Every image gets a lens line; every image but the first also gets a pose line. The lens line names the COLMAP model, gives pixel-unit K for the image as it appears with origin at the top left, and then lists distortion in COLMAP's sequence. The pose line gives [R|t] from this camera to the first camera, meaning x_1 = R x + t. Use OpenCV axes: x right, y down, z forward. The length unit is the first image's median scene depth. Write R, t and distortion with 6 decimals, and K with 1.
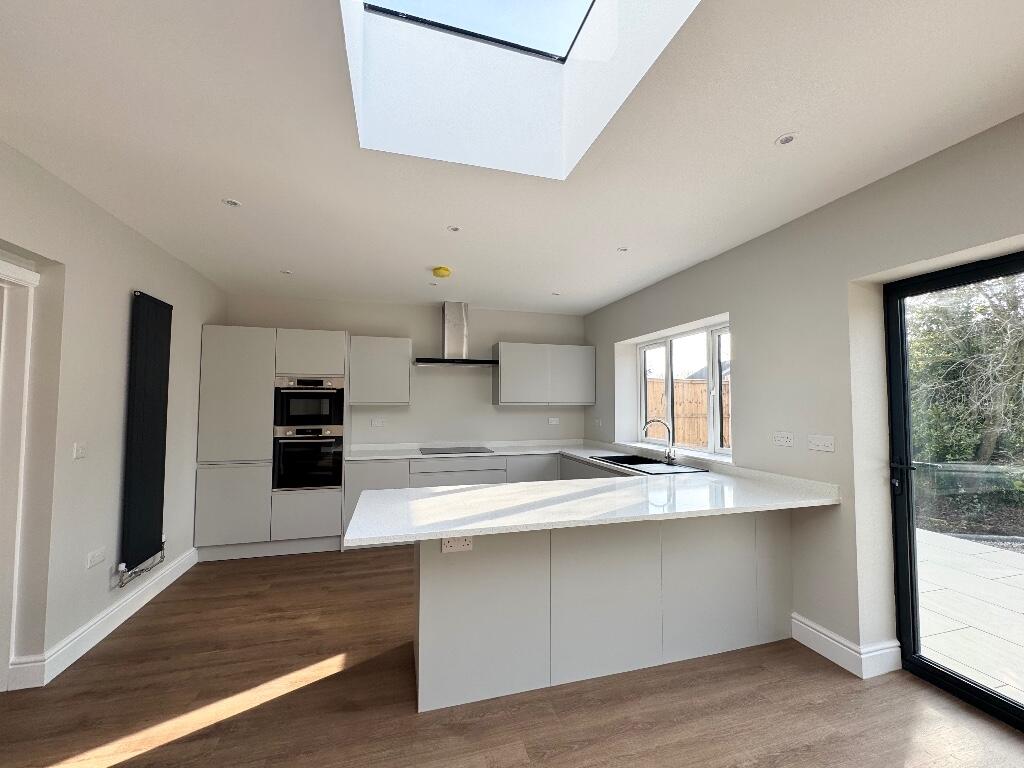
lens RADIAL K [[409.4, 0, 505.7], [0, 409.4, 384.7], [0, 0, 1]] dist [0.003094, 0.000217]
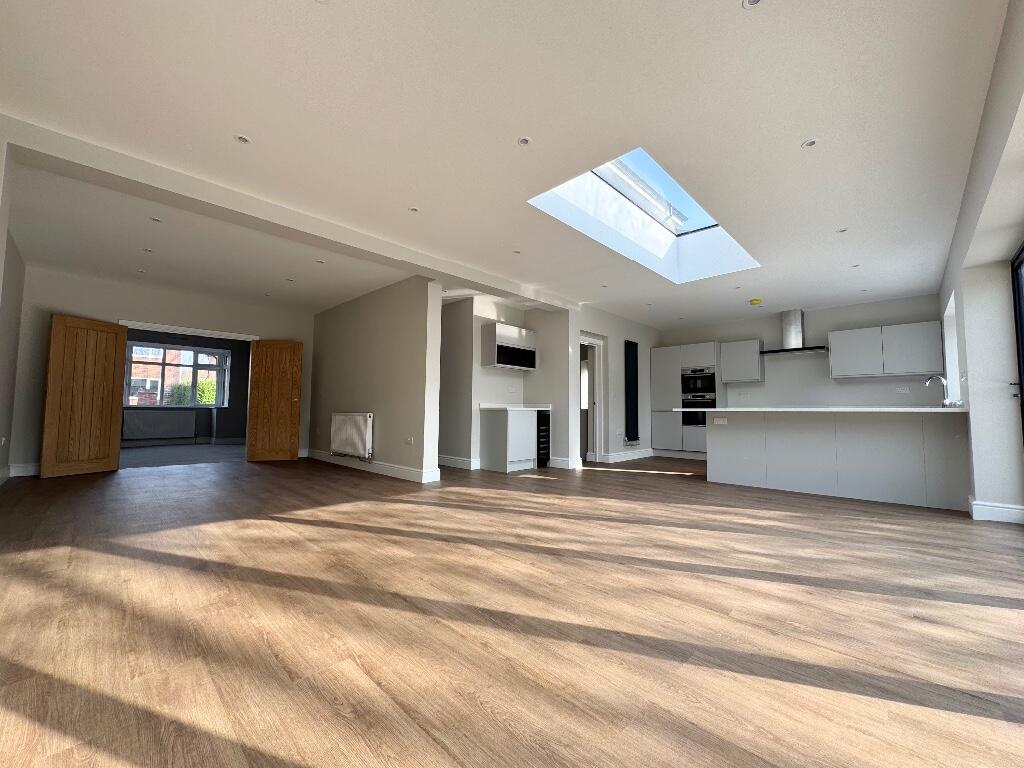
lens RADIAL K [[409.4, 0, 510.6], [0, 409.4, 385.9], [0, 0, 1]] dist [0.003094, 0.000217]
pose [[0.500096, -0.049787, -0.864538, 0.758832], [0.032522, 0.998721, -0.038701, 0.112866], [0.865359, -0.008762, 0.501075, -0.743018]]
